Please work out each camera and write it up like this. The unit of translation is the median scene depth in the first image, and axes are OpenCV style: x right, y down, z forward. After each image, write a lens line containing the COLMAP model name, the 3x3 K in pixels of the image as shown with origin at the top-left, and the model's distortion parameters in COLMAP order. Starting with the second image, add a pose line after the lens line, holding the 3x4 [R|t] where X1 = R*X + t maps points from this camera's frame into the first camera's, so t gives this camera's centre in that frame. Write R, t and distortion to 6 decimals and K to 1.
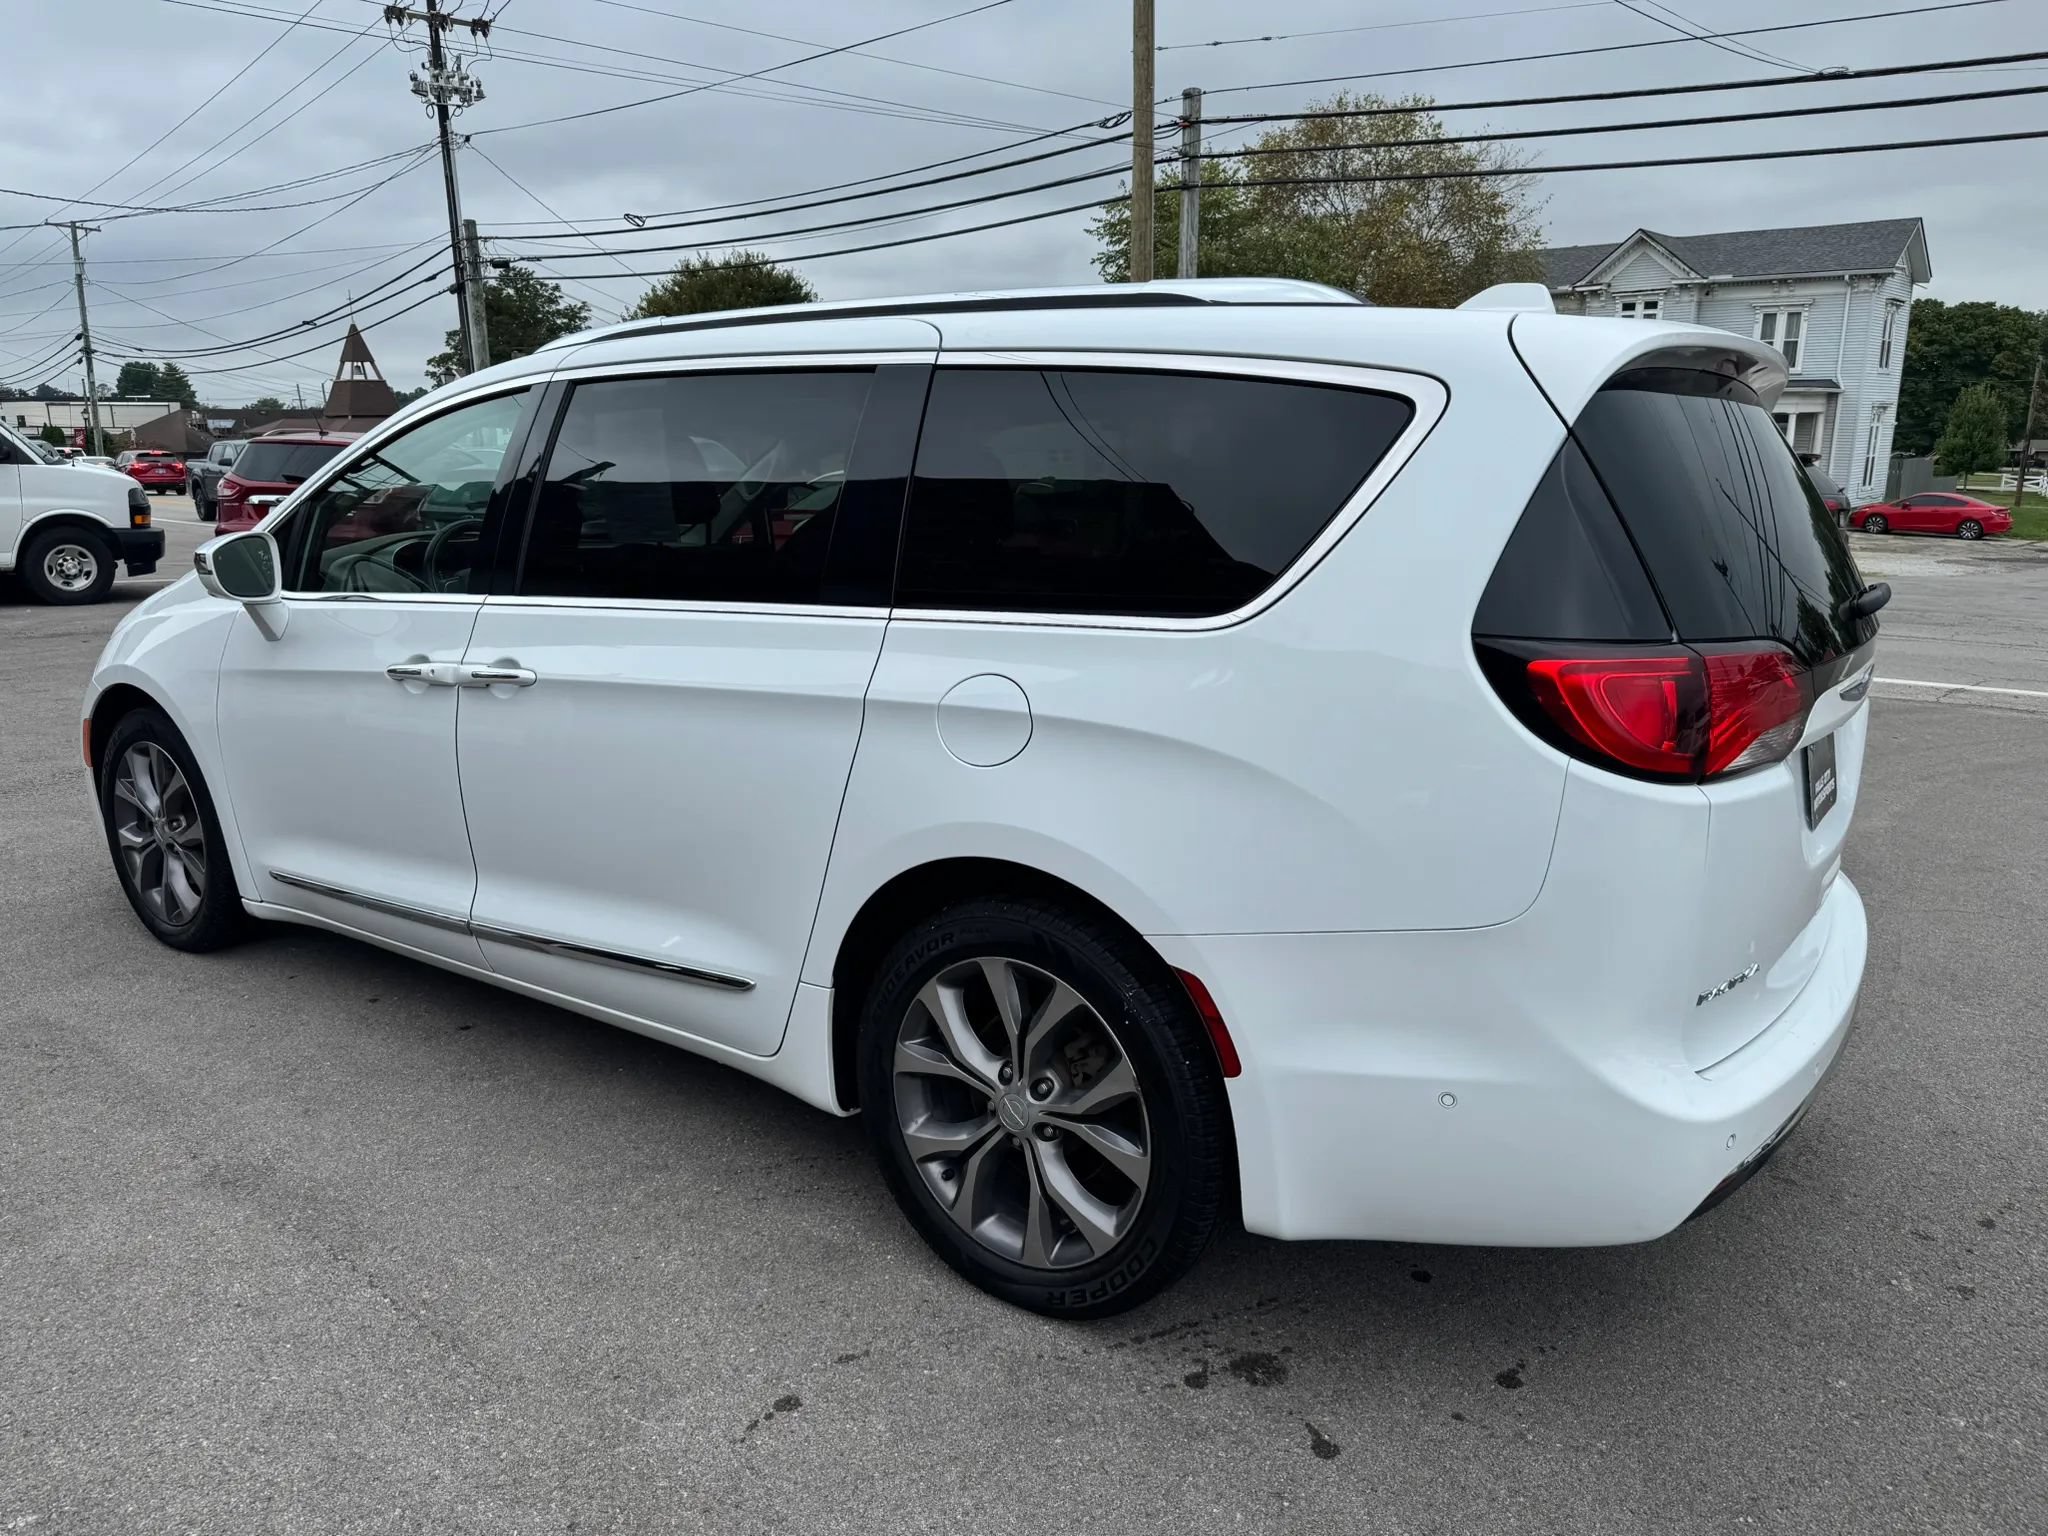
lens RADIAL K [[1452.4, 0, 1029.0], [0, 1452.4, 773.7], [0, 0, 1]] dist [0.004893, -0.011733]
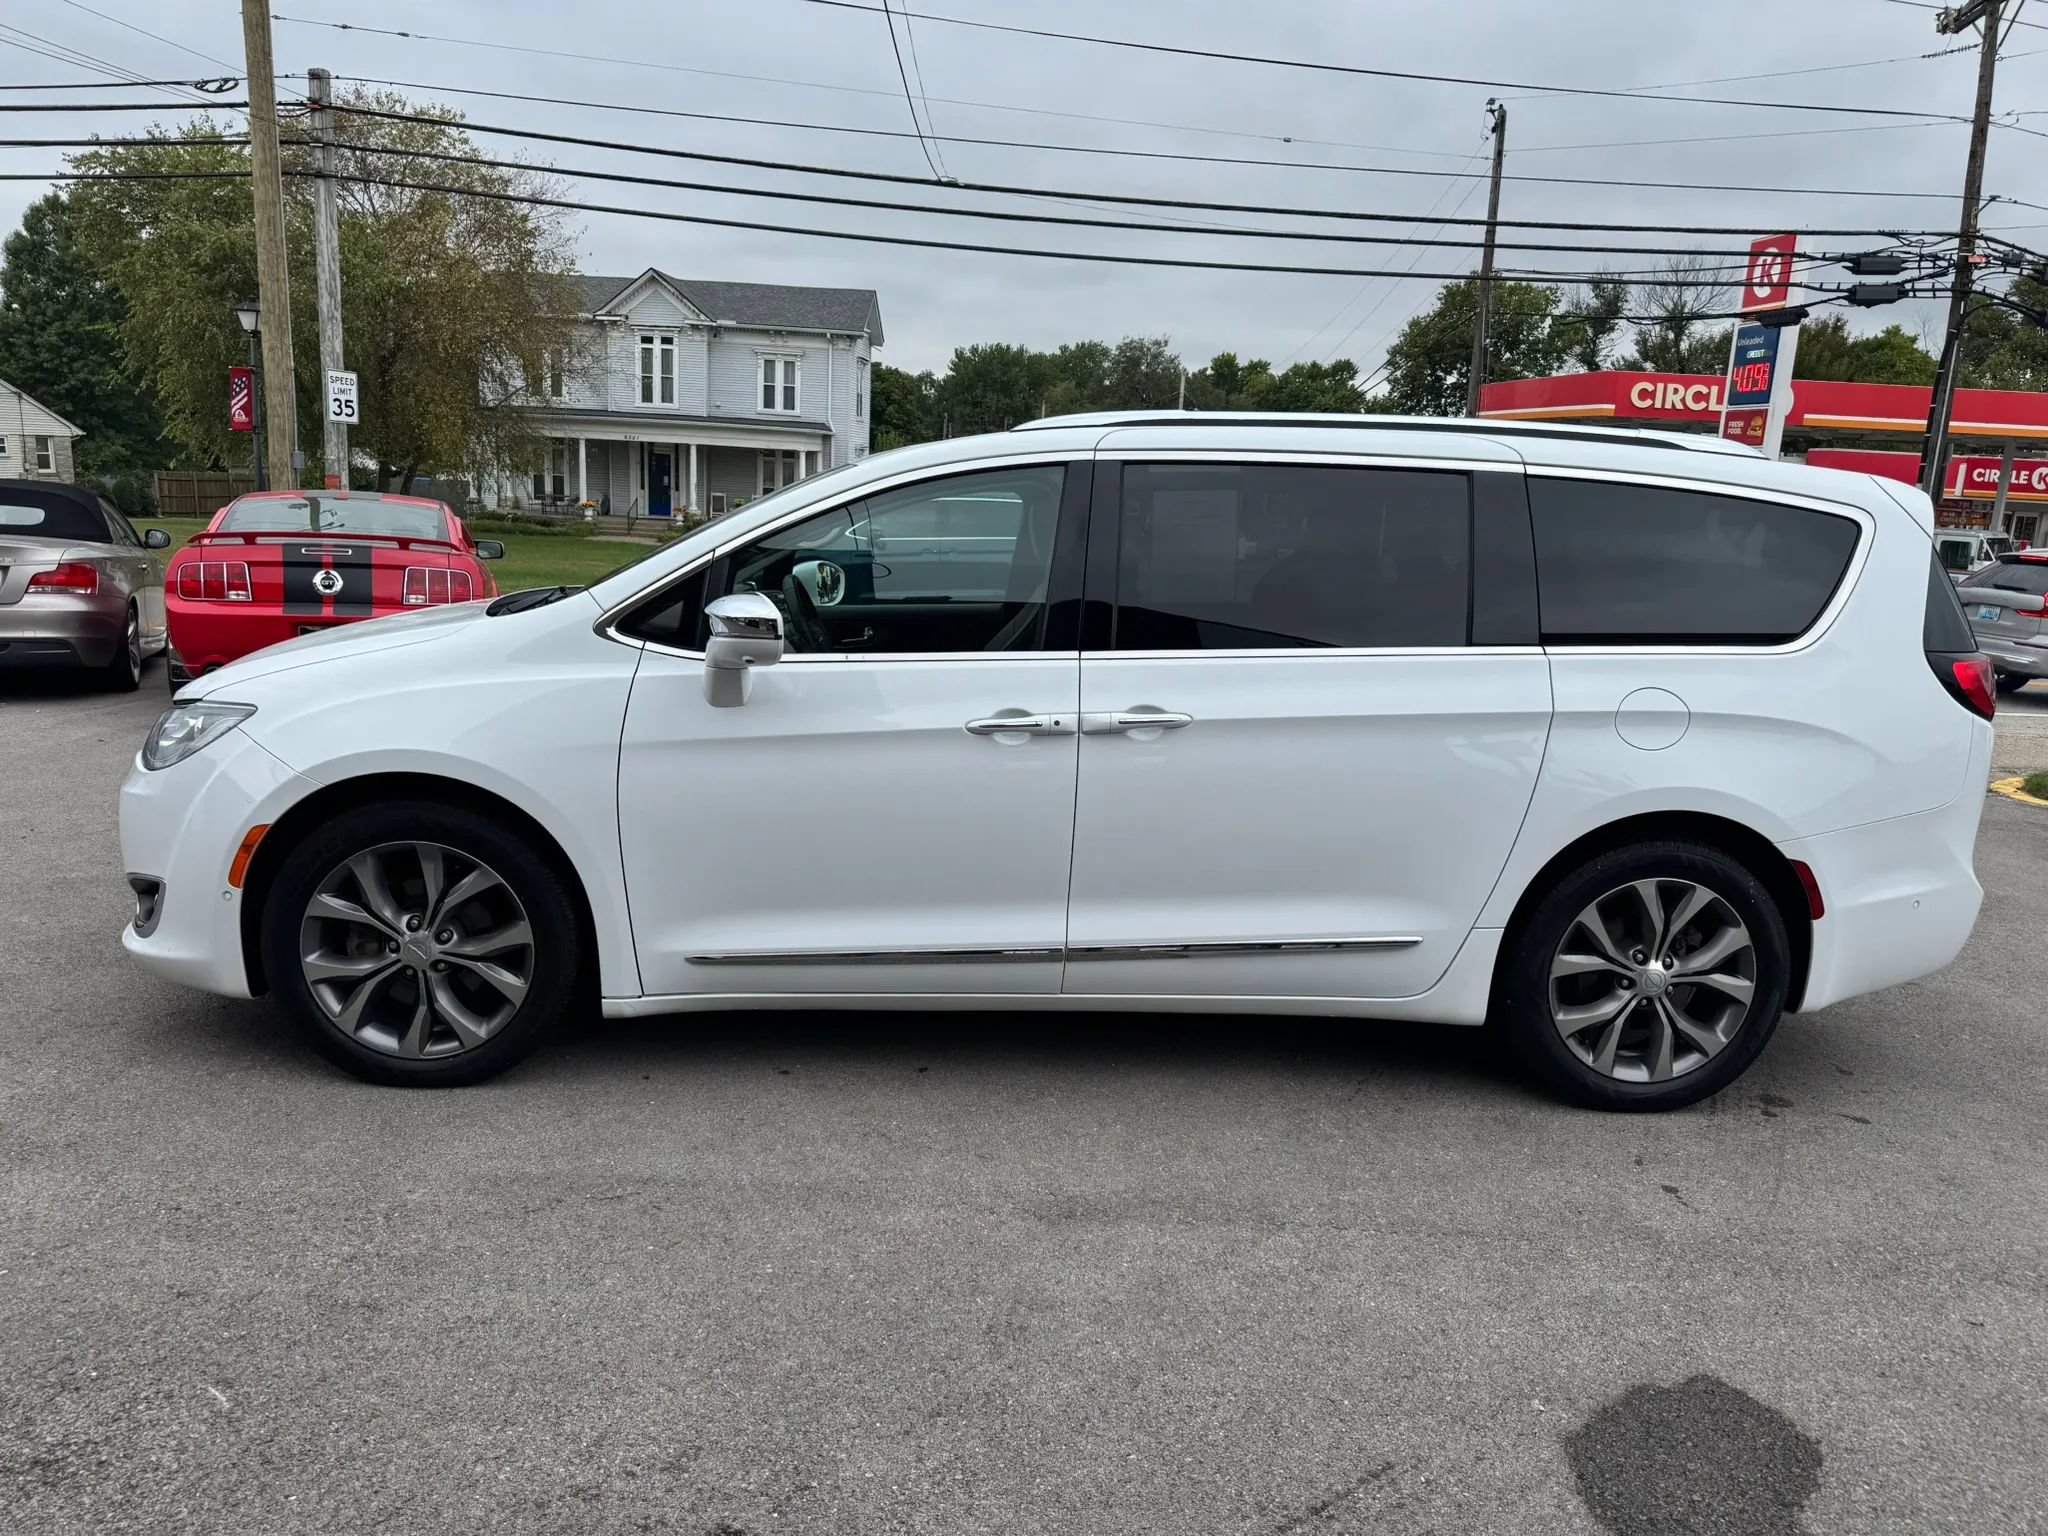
lens RADIAL K [[1437.6, 0, 1031.8], [0, 1437.6, 780.8], [0, 0, 1]] dist [0.012734, -0.020510]
pose [[0.771206, -0.091597, 0.629962, -0.154443], [0.093762, 0.995145, 0.029910, -0.008527], [-0.629643, 0.036000, 0.776050, 0.025468]]
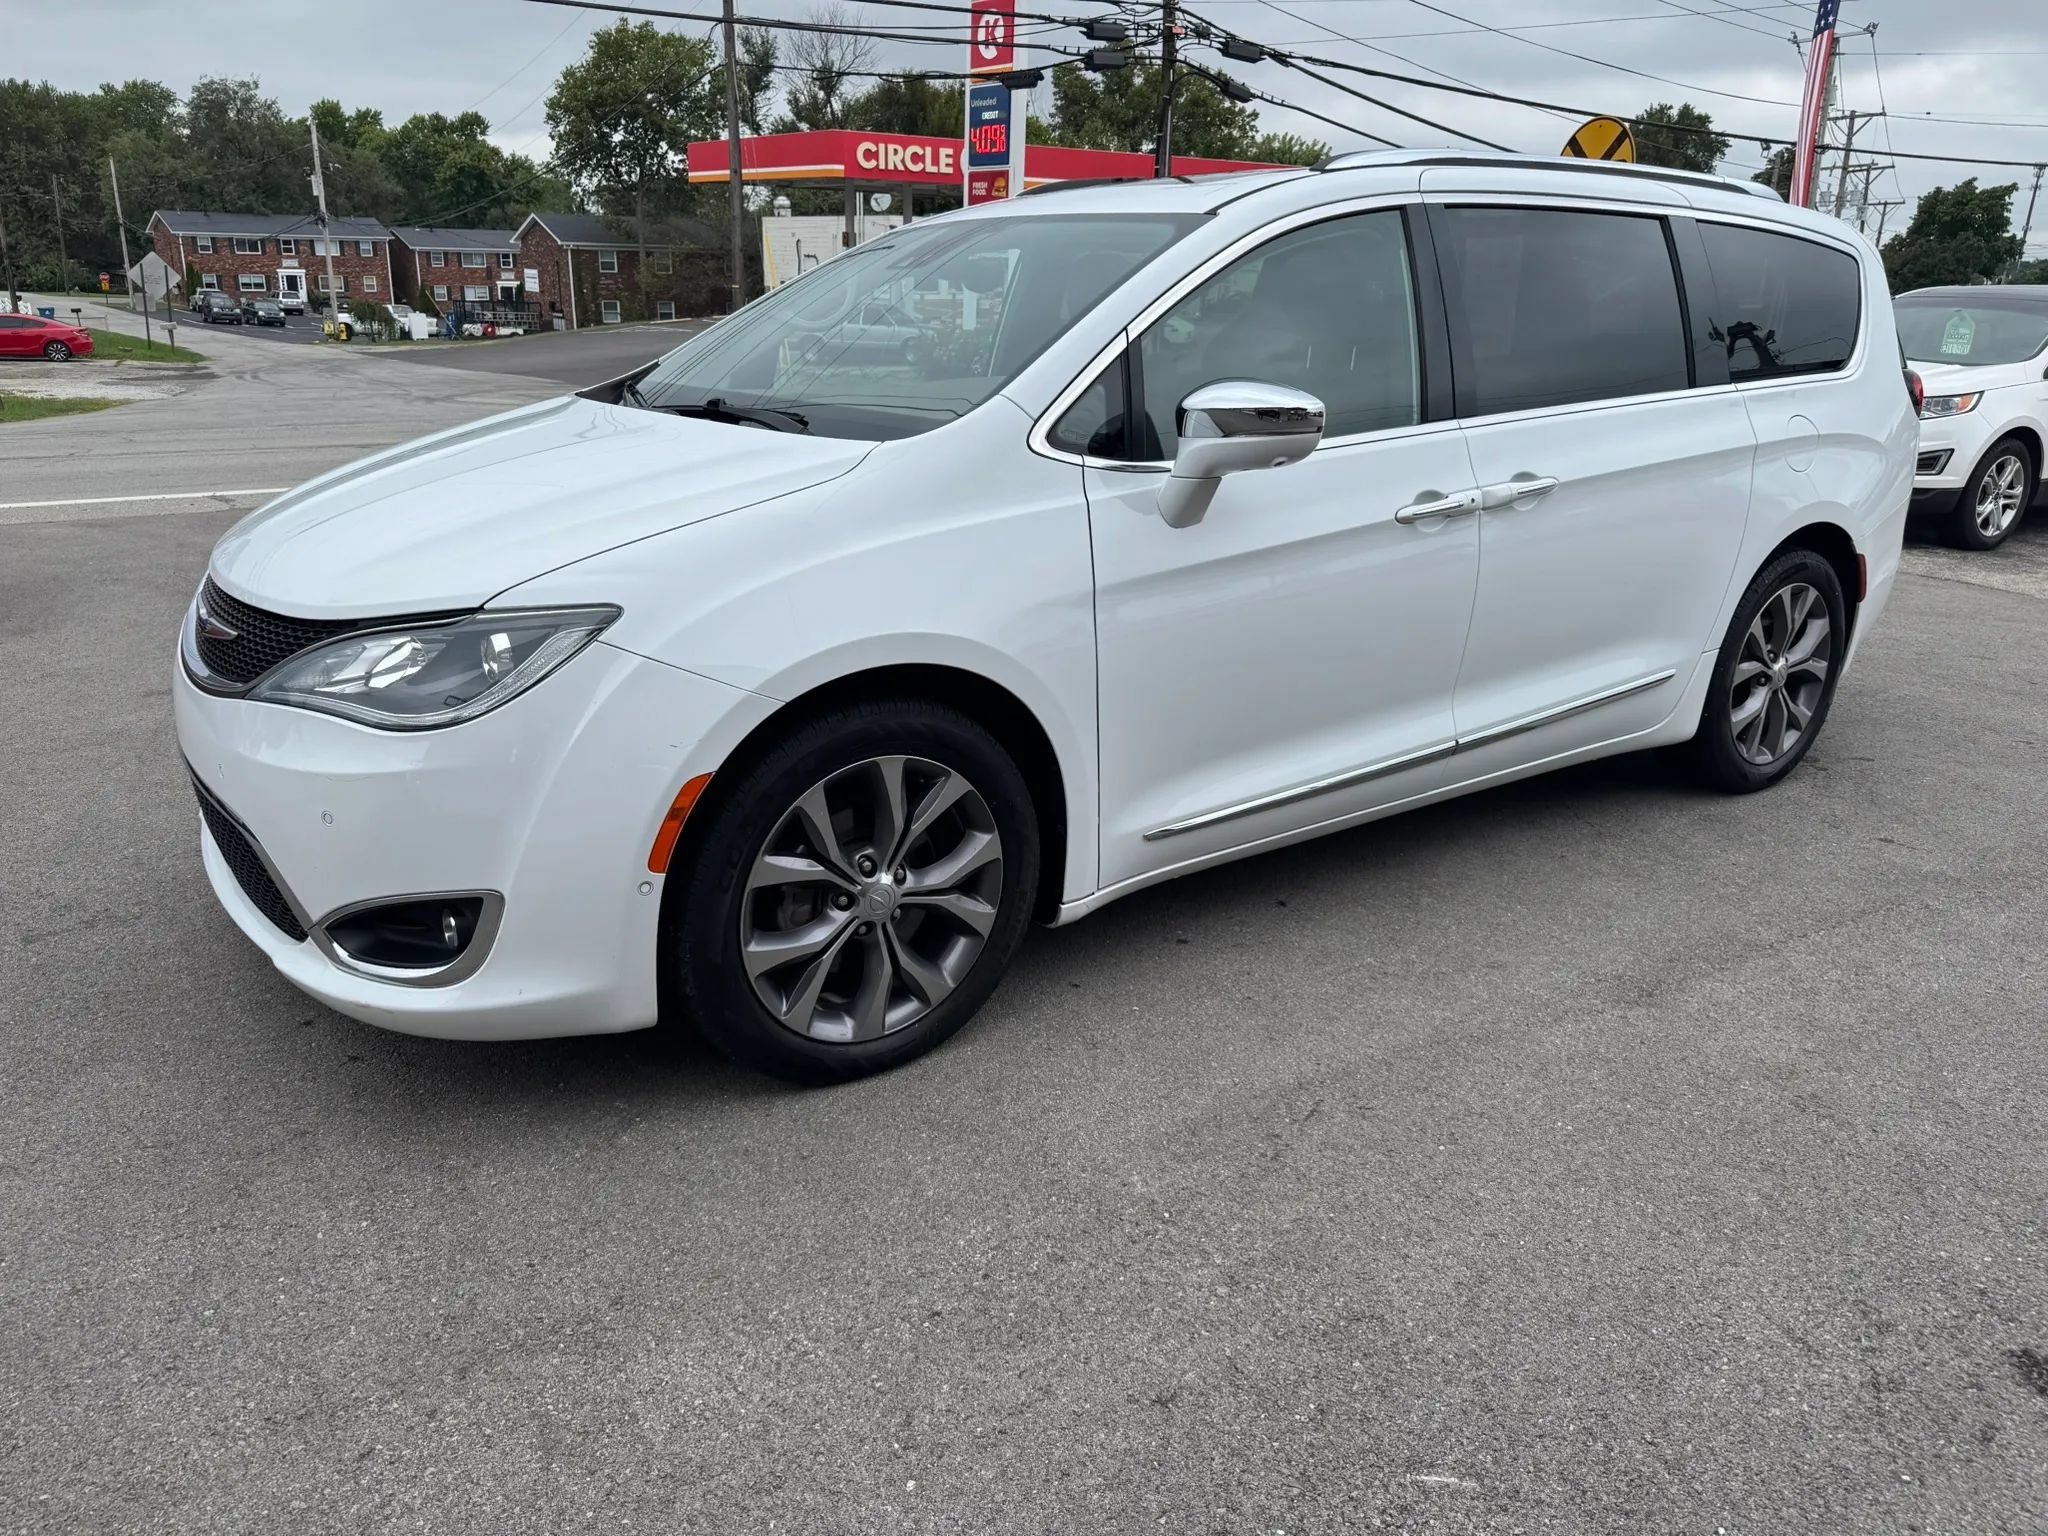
lens RADIAL K [[1443.1, 0, 1019.0], [0, 1443.1, 756.1], [0, 0, 1]] dist [0.018666, -0.028038]
pose [[0.329280, -0.287284, 0.899468, -0.205443], [0.190357, 0.953230, 0.234769, -0.027601], [-0.924845, 0.093916, 0.368566, 0.131399]]
